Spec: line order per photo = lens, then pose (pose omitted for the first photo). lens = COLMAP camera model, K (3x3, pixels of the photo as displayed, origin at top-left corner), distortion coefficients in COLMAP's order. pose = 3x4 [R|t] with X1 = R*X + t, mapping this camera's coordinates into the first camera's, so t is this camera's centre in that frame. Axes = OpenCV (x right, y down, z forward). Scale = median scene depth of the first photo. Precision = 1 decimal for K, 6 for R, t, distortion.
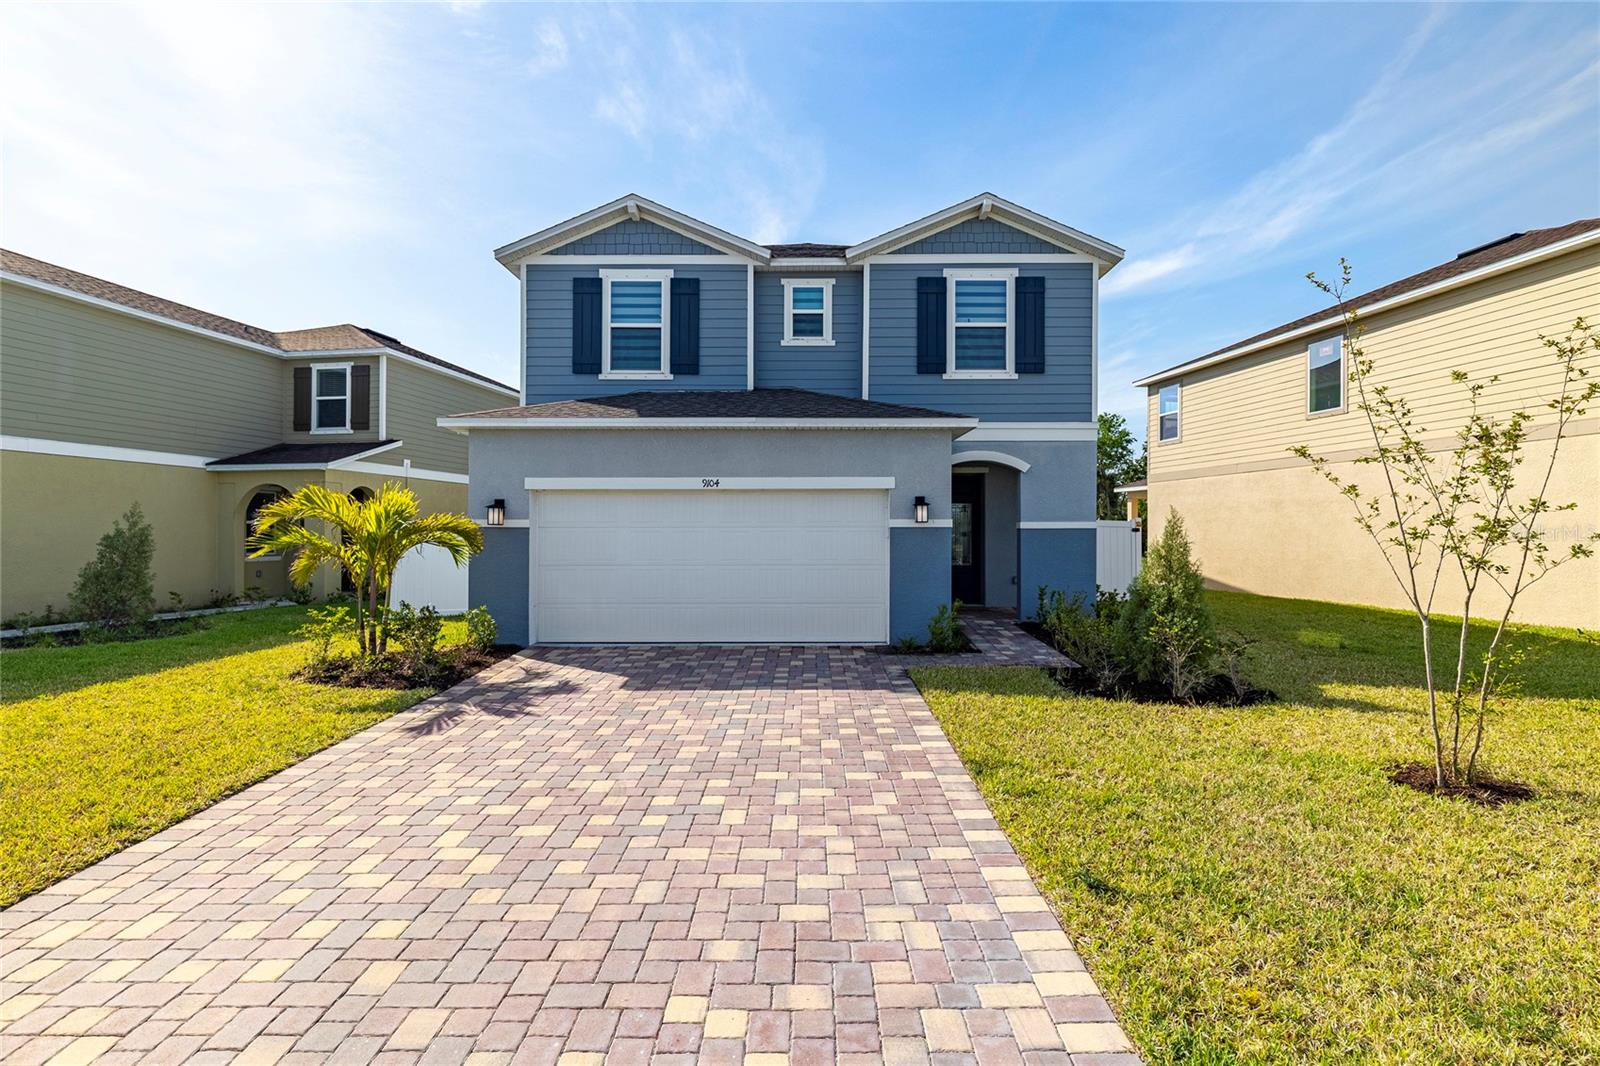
lens RADIAL K [[788.4, 0, 794.7], [0, 788.4, 532.0], [0, 0, 1]] dist [-0.006424, 0.000800]
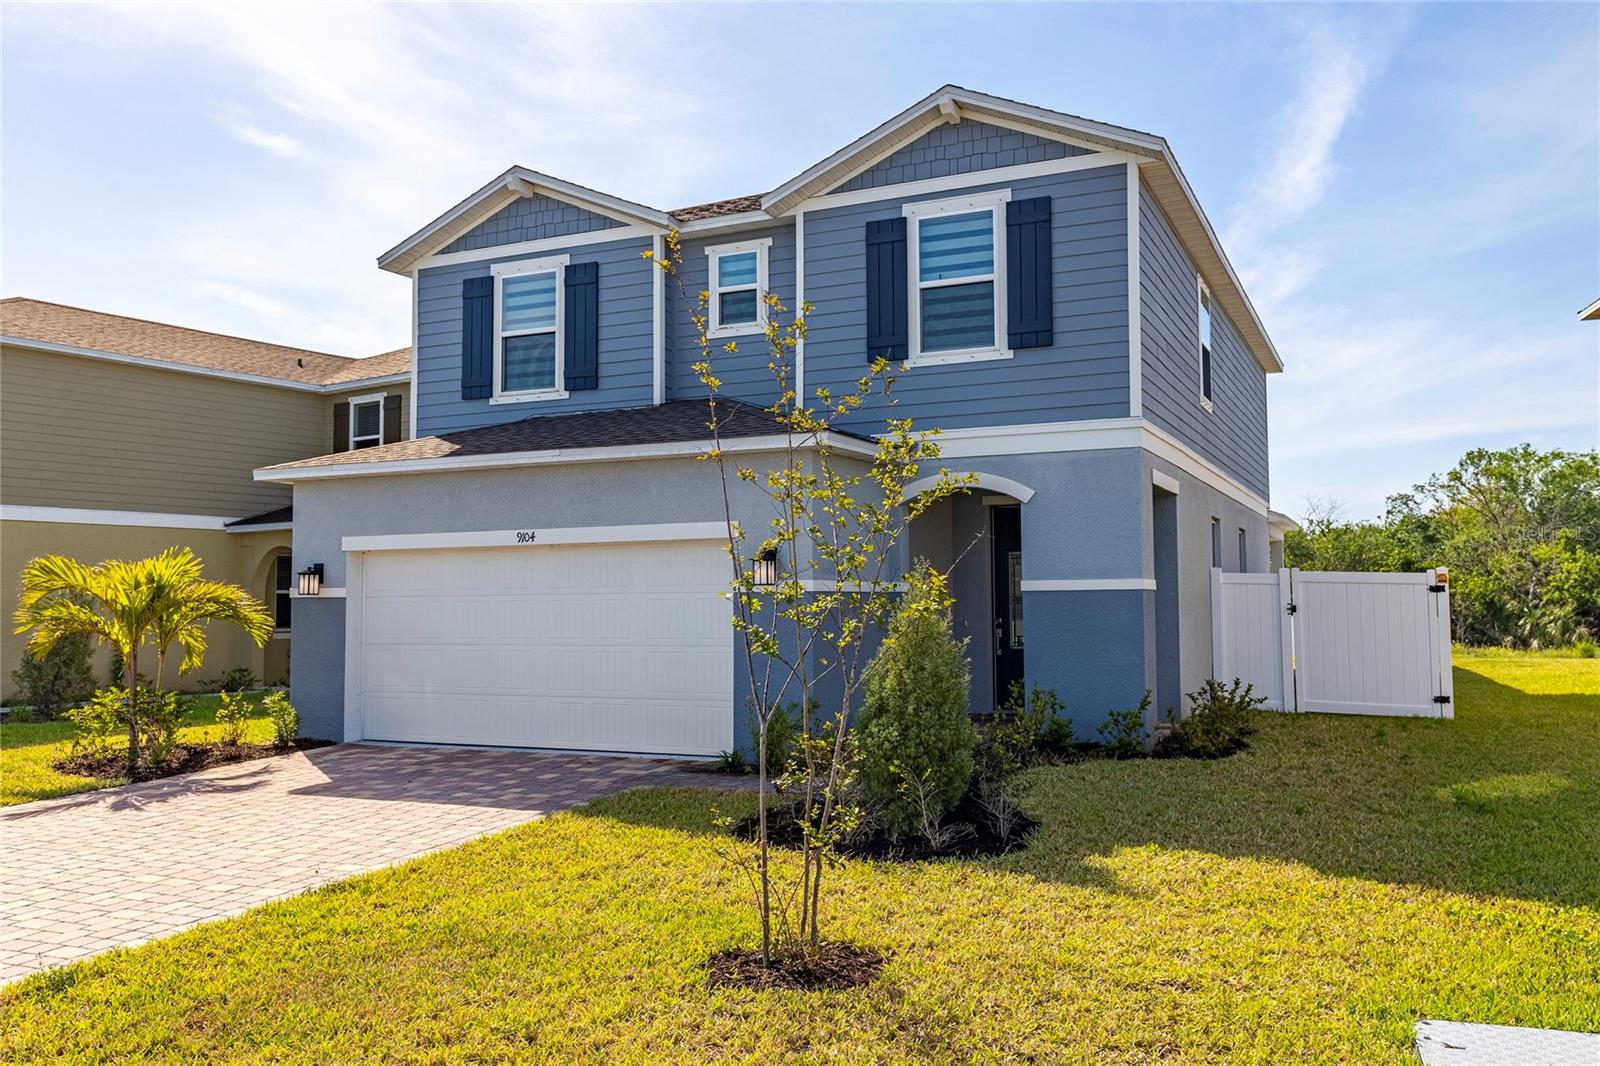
lens RADIAL K [[1263.1, 0, 800.4], [0, 1263.1, 528.8], [0, 0, 1]] dist [-0.004108, 0.004867]
pose [[0.911949, -0.031333, -0.409106, 0.538402], [0.009724, 0.998450, -0.054795, -0.000450], [0.410189, 0.045992, 0.910840, -0.003267]]
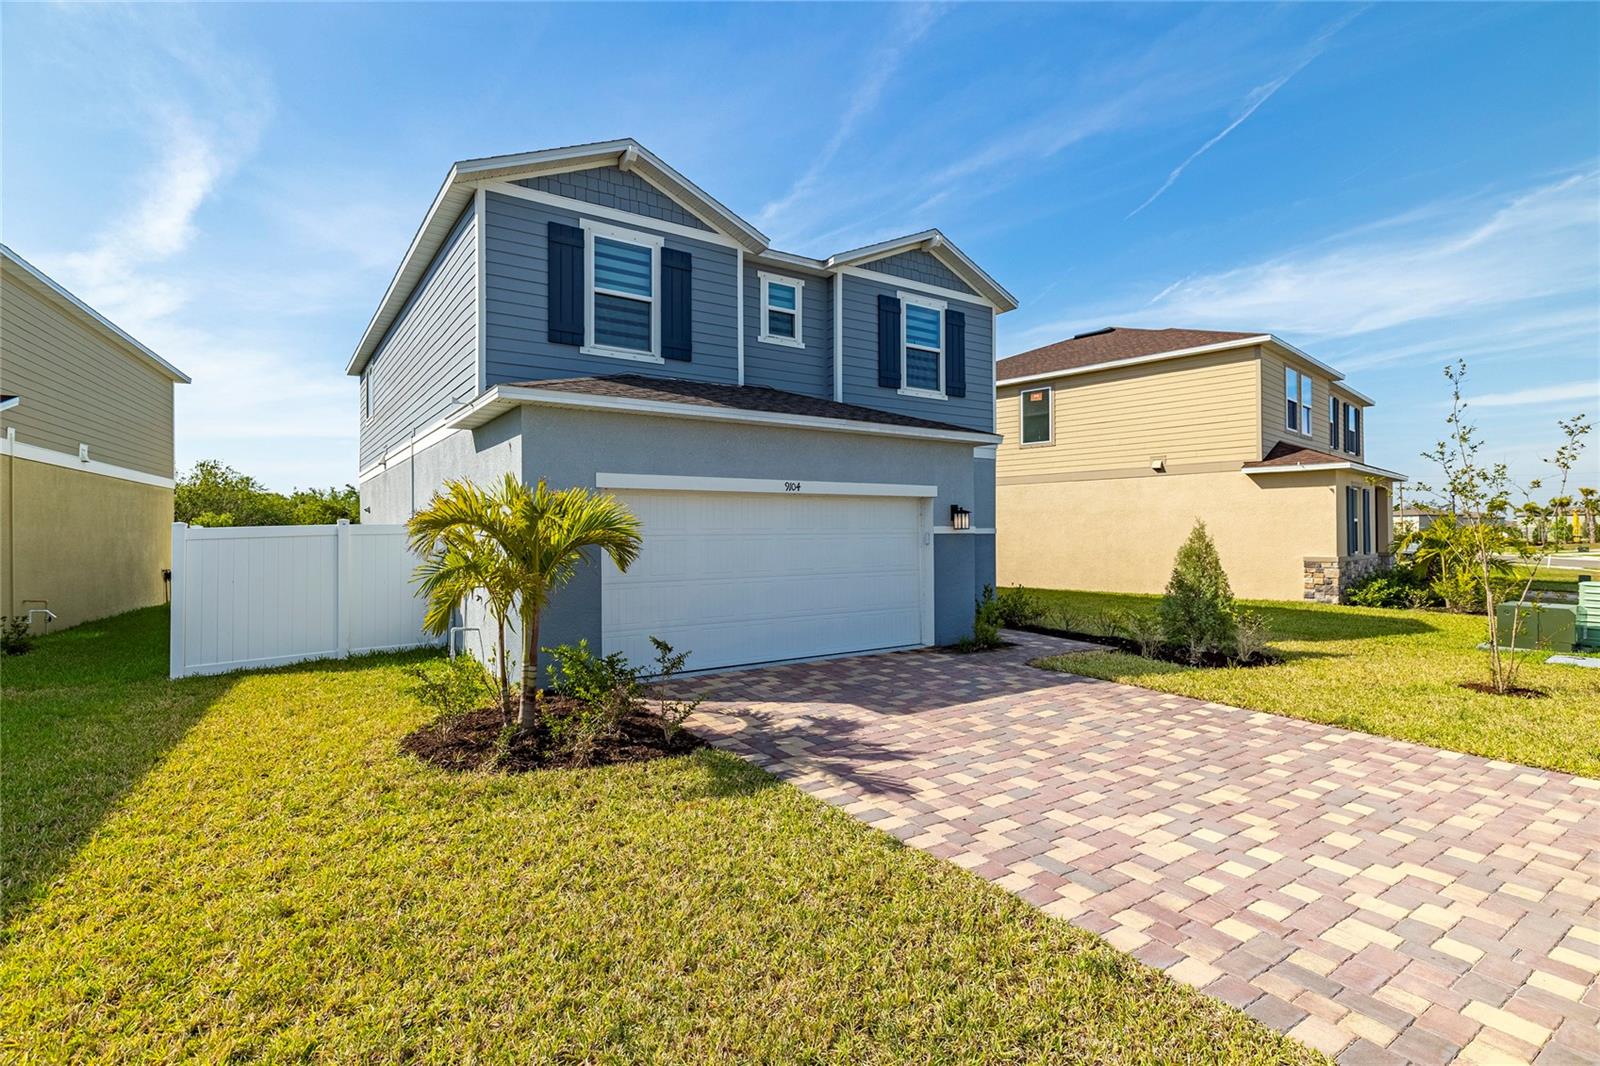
lens RADIAL K [[788.4, 0, 787.2], [0, 788.4, 534.0], [0, 0, 1]] dist [-0.006424, 0.000800]
pose [[0.820835, -0.004190, 0.571150, -0.540206], [0.004785, 0.999988, 0.000459, -0.006201], [-0.571145, 0.002356, 0.820846, 0.210300]]
